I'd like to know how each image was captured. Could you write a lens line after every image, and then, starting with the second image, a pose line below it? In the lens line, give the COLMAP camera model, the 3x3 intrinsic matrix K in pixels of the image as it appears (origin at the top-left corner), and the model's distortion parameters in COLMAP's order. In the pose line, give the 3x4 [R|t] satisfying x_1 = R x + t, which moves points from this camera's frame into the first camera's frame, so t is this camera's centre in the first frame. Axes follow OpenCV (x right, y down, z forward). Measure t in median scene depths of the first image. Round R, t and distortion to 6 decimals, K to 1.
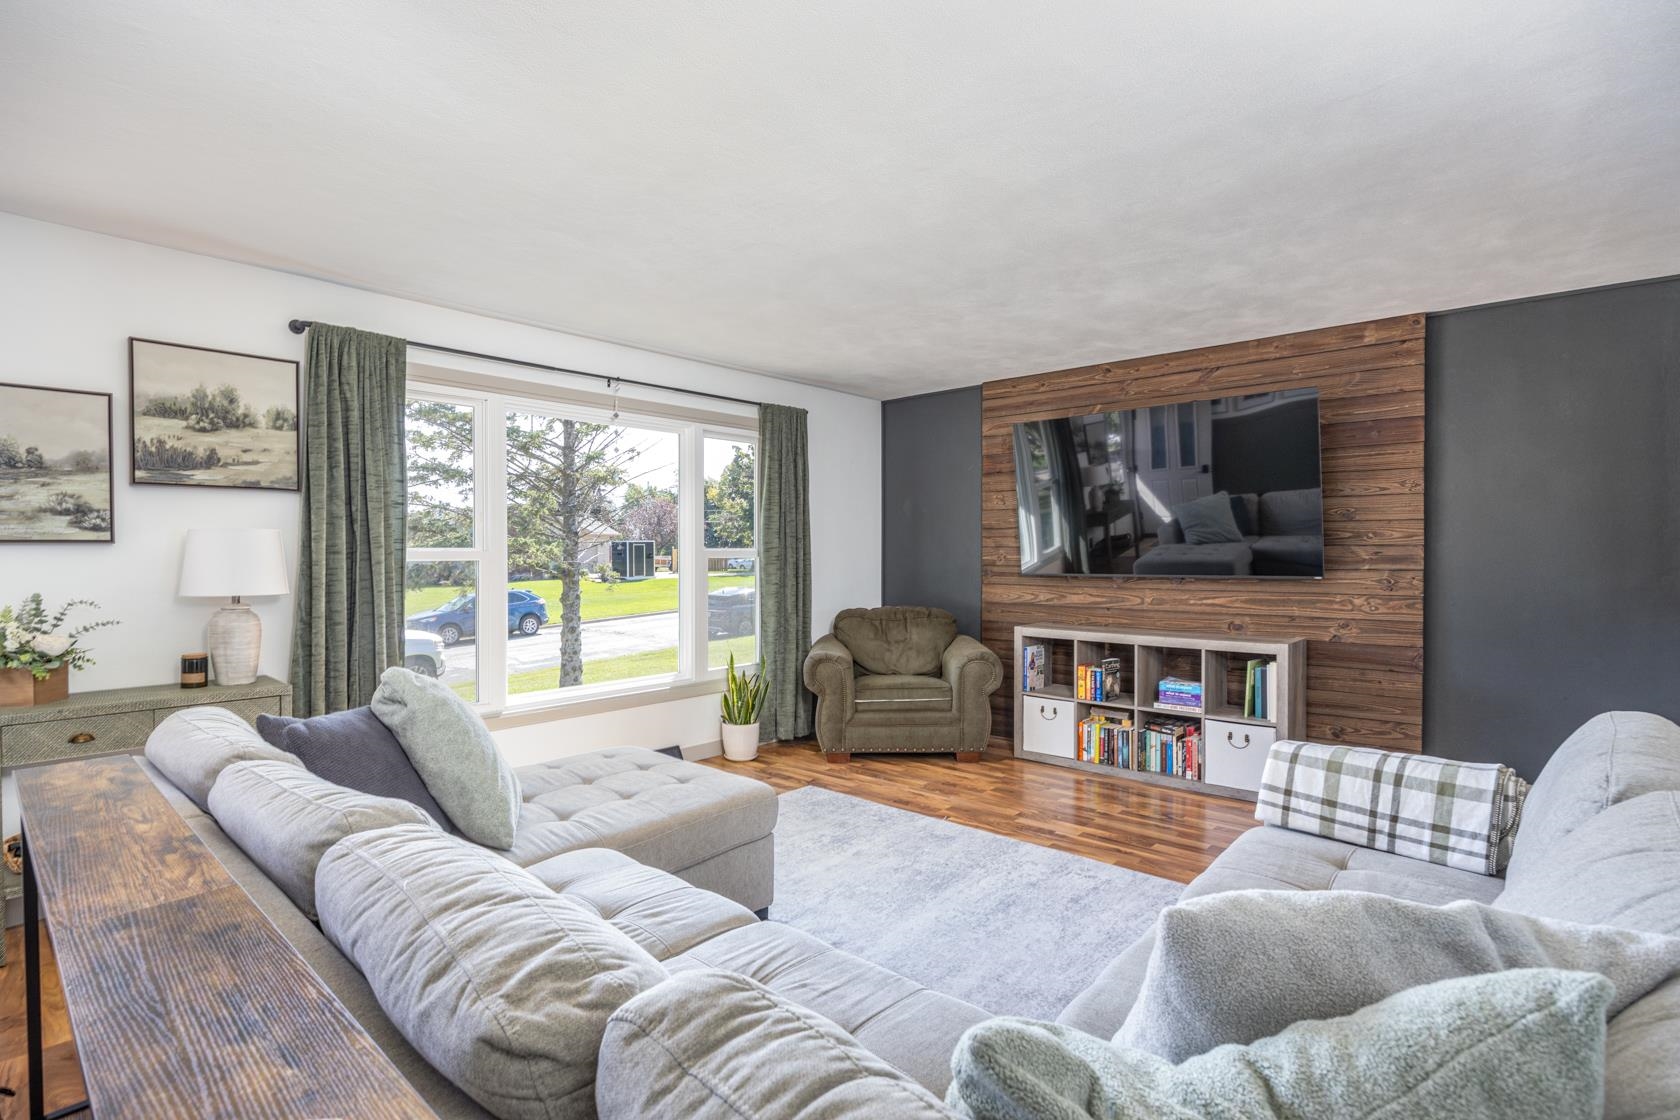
lens RADIAL K [[772.0, 0, 840.0], [0, 772.0, 560.0], [0, 0, 1]] dist [-0.002968, -0.000210]
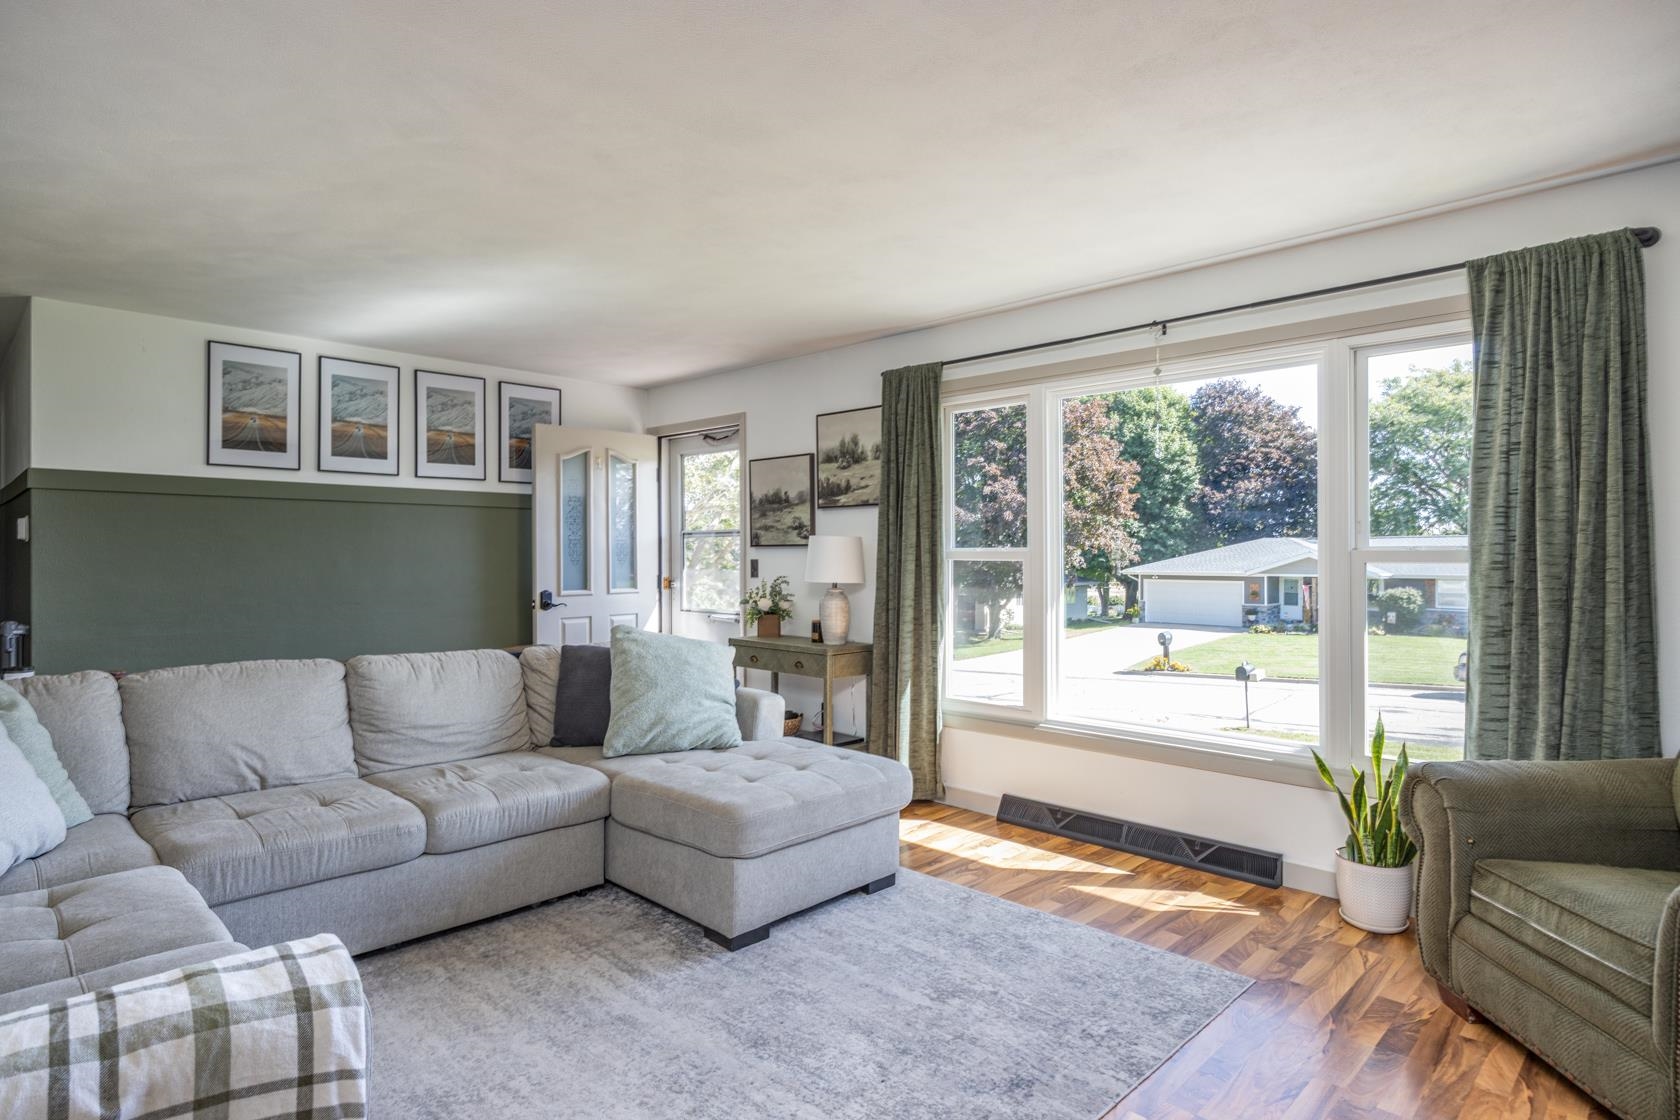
lens RADIAL K [[926.0, 0, 840.0], [0, 926.0, 560.0], [0, 0, 1]] dist [-0.002822, -0.000824]
pose [[-0.042671, 0.010159, -0.999038, 0.900300], [-0.011875, 0.999873, 0.010675, -0.013456], [0.999019, 0.012319, -0.042545, 1.049443]]
